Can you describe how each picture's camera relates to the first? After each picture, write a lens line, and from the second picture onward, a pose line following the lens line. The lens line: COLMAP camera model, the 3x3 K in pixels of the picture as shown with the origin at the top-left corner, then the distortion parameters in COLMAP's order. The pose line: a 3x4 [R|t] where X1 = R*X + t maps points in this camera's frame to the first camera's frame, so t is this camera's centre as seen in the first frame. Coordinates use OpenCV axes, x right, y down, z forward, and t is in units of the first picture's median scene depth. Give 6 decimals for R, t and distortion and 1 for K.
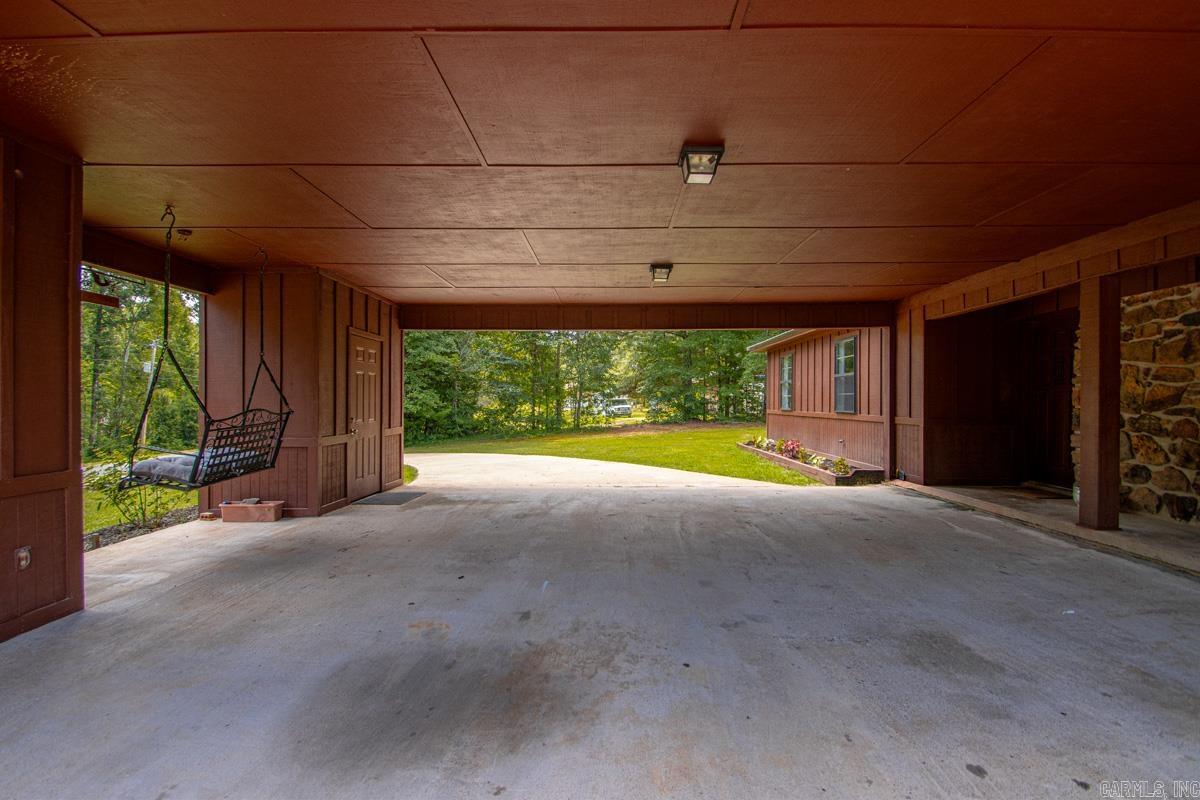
lens RADIAL K [[572.6, 0, 600.0], [0, 572.6, 400.0], [0, 0, 1]] dist [0.001127, -0.008037]
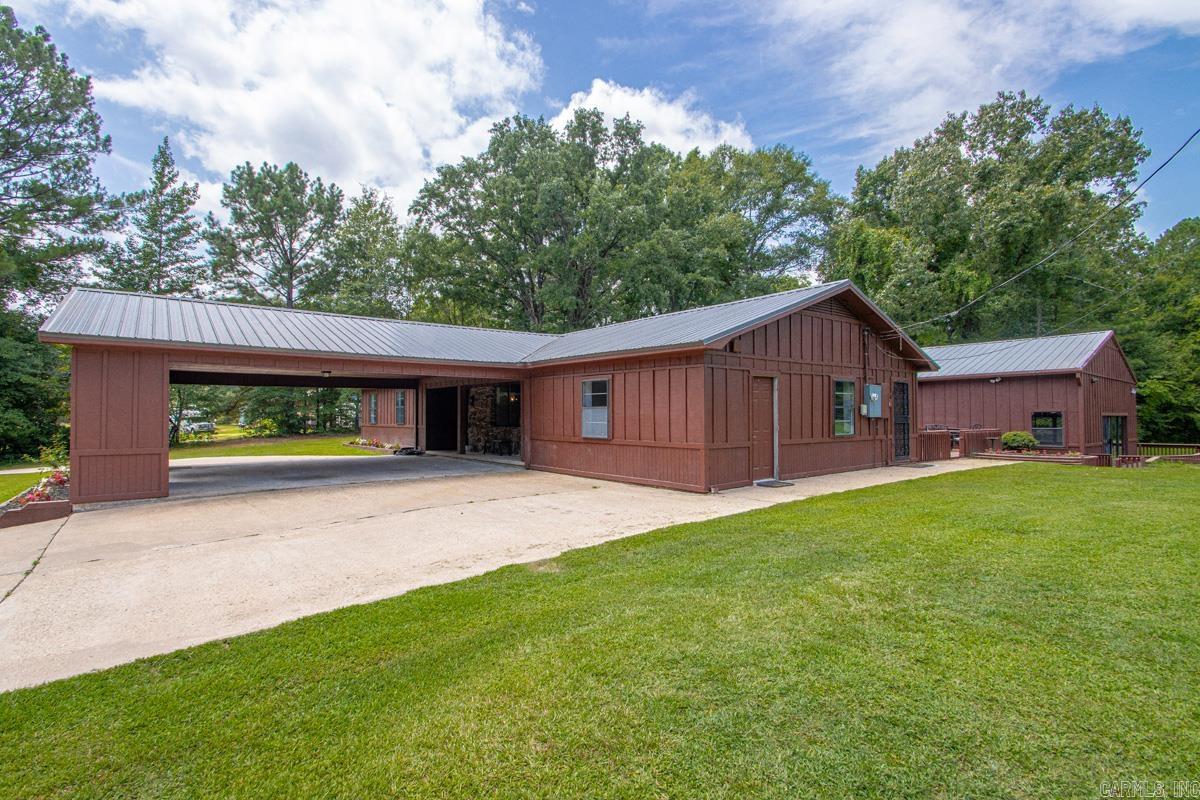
lens RADIAL K [[572.6, 0, 600.0], [0, 572.6, 400.0], [0, 0, 1]] dist [0.001127, -0.008037]
pose [[0.769291, 0.009775, 0.638824, -0.279948], [0.006249, 0.999720, -0.022822, -0.011635], [-0.638868, 0.021549, 0.769015, -0.853769]]
